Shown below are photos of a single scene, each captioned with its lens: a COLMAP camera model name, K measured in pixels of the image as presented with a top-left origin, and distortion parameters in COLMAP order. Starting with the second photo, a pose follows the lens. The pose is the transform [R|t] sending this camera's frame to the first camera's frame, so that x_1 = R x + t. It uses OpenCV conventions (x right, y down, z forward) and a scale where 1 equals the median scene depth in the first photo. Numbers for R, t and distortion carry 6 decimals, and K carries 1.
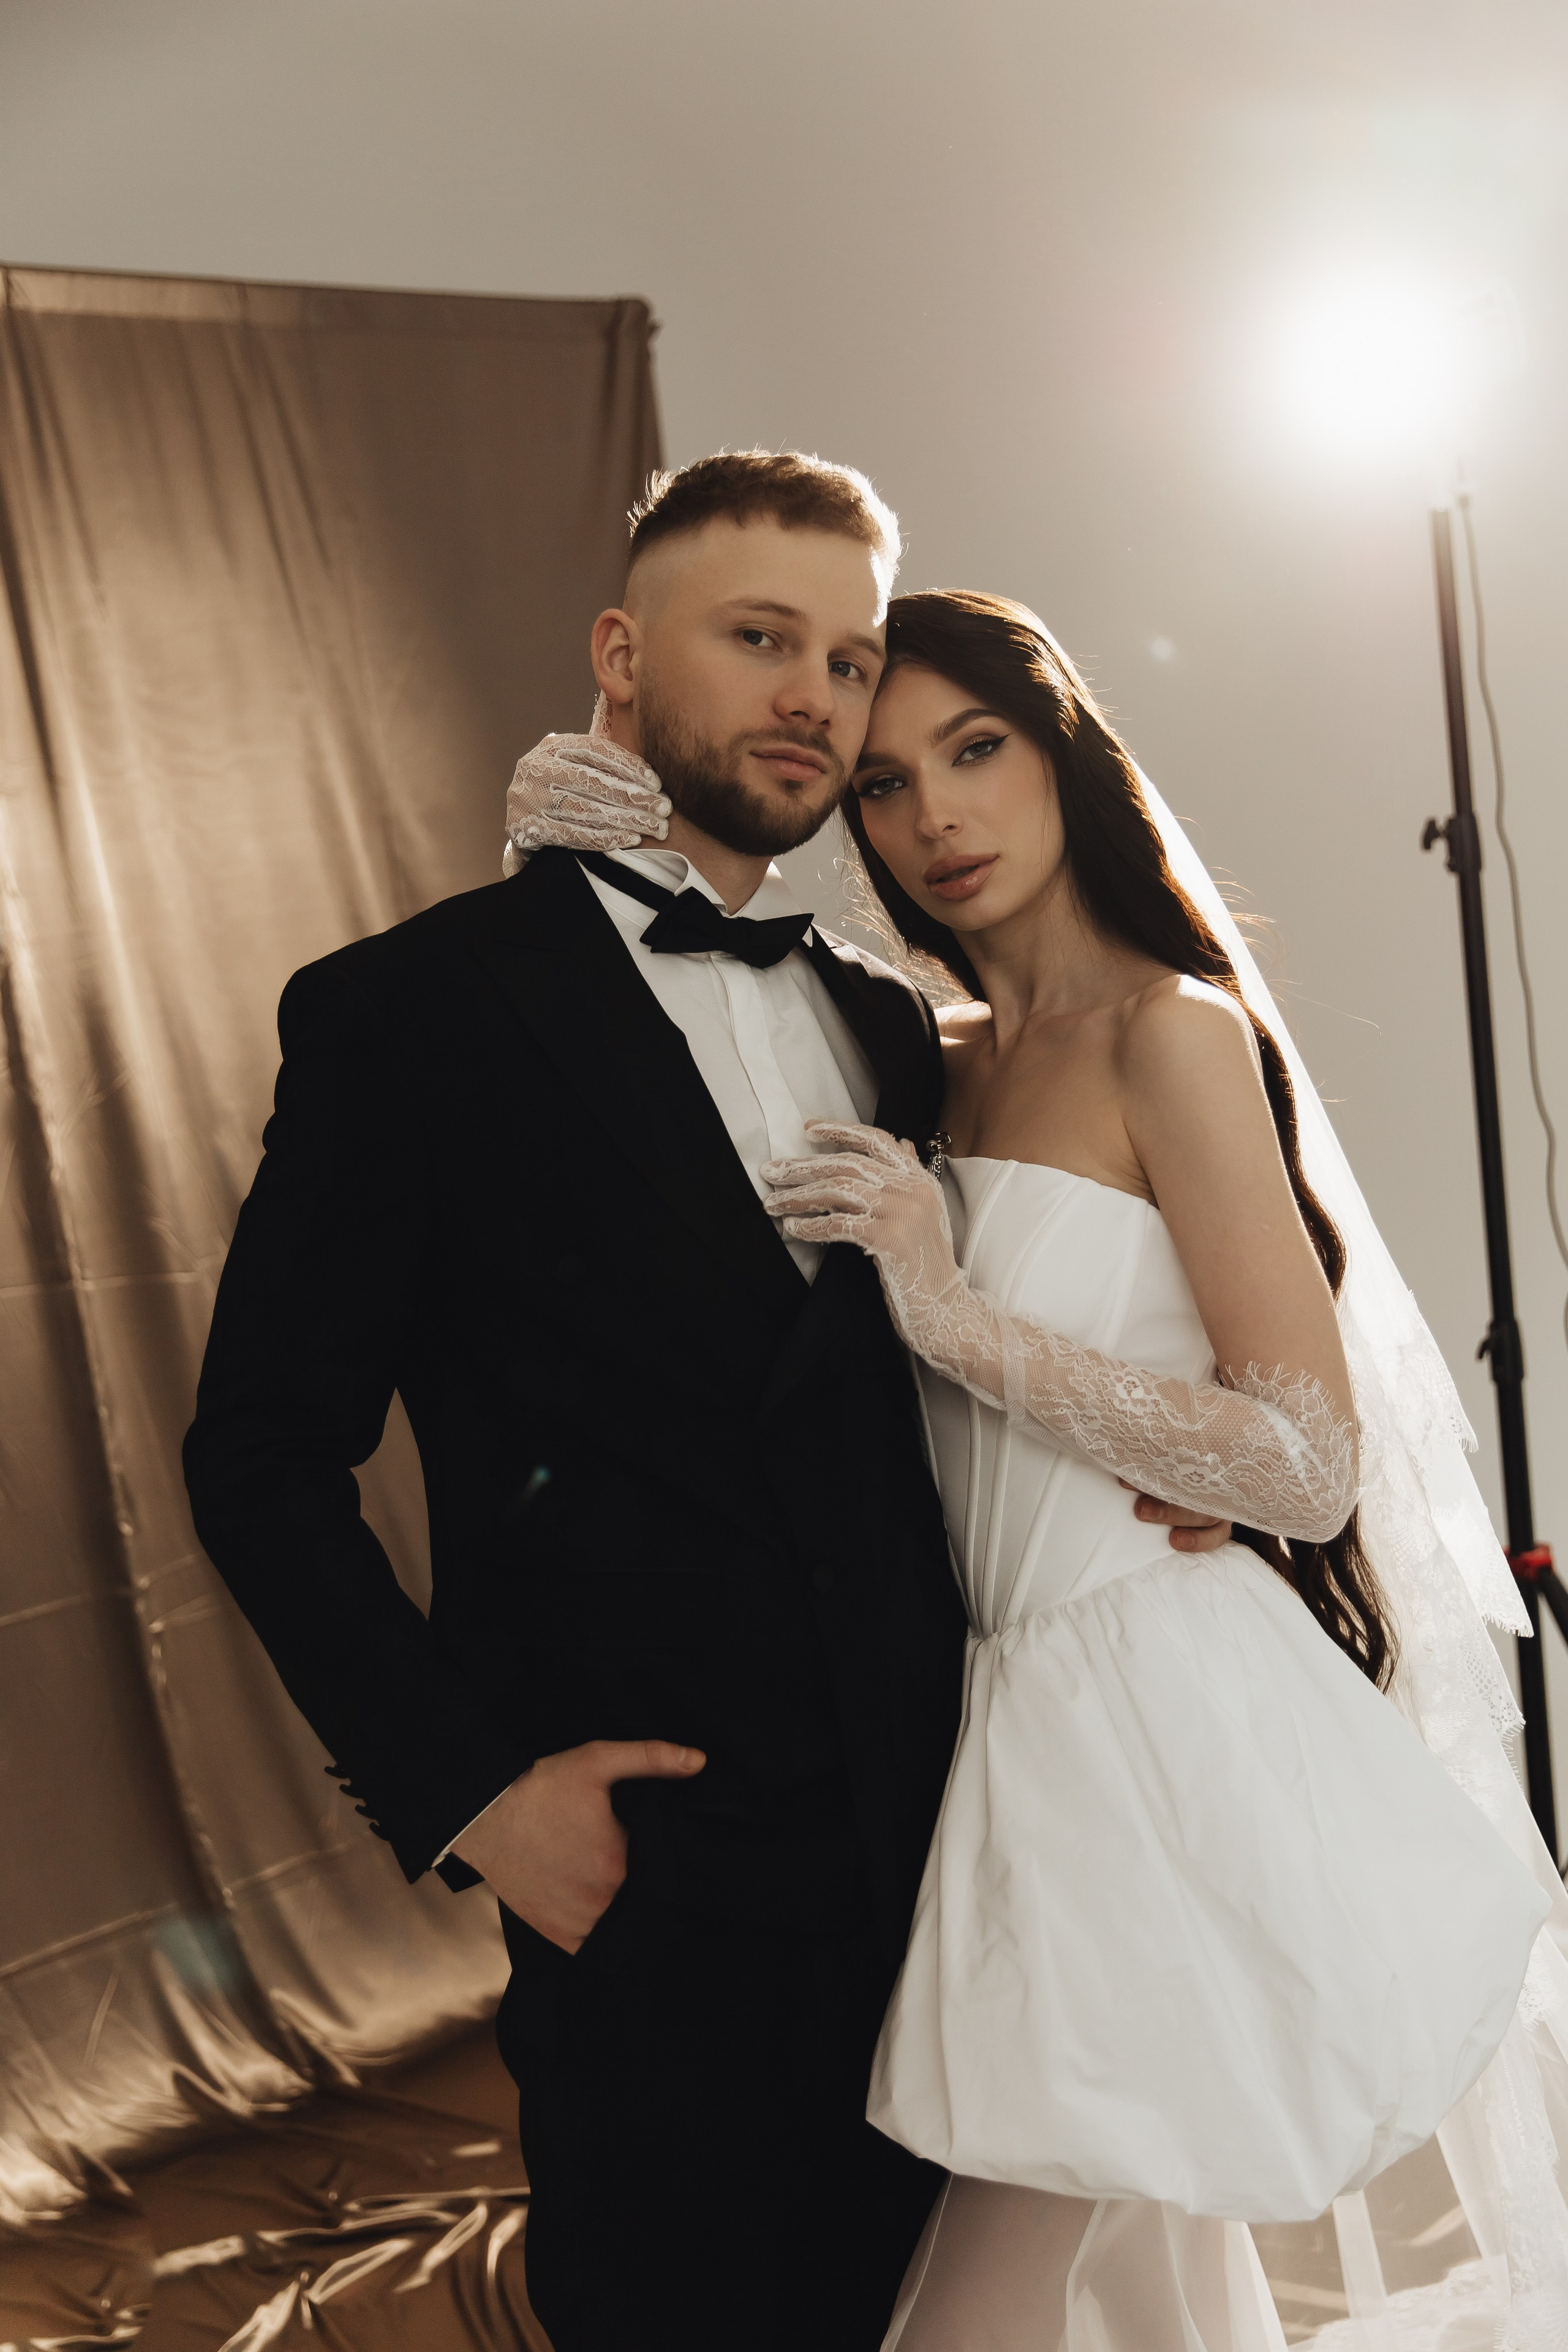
lens RADIAL K [[2576.8, 0, 791.0], [0, 2576.8, 1180.2], [0, 0, 1]] dist [-0.025652, 0.000000]
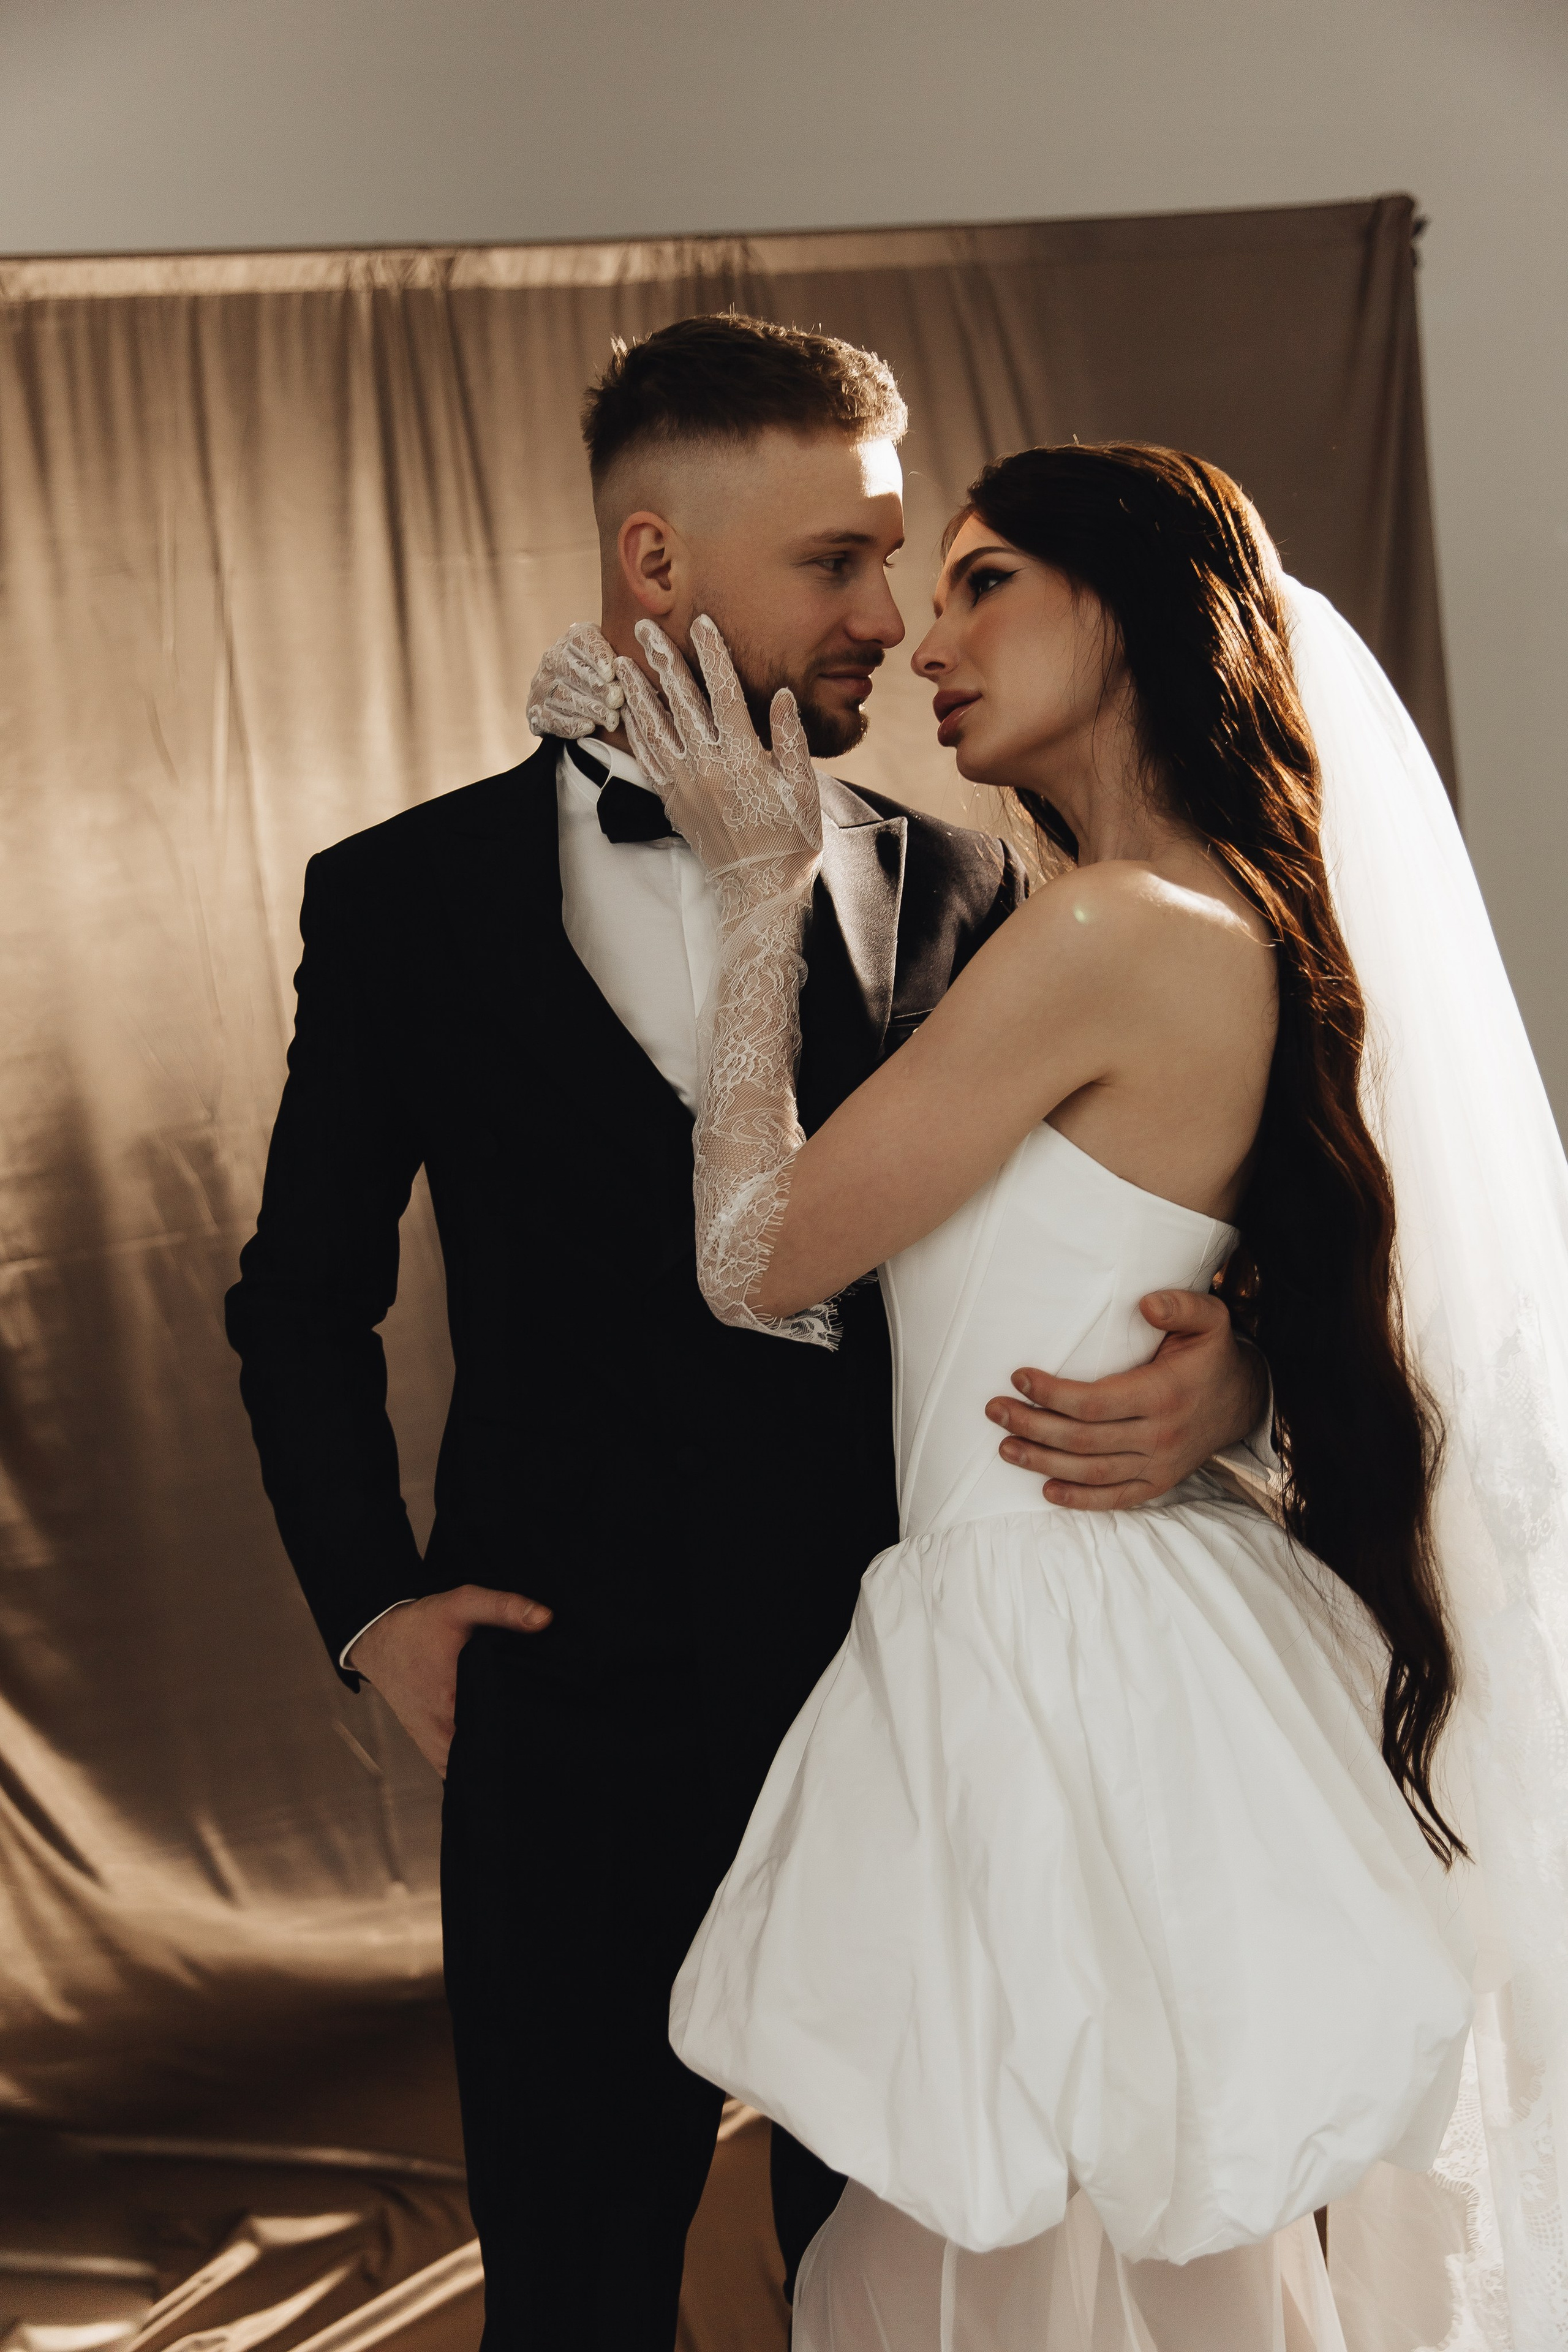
lens RADIAL K [[2351.3, 0, 799.1], [0, 2351.3, 1182.7], [0, 0, 1]] dist [-0.010028, 0.000000]
pose [[0.875862, 0.069910, -0.477471, 0.235038], [-0.051079, 0.997323, 0.052326, -0.003802], [0.479850, -0.021441, 0.877088, 0.120183]]
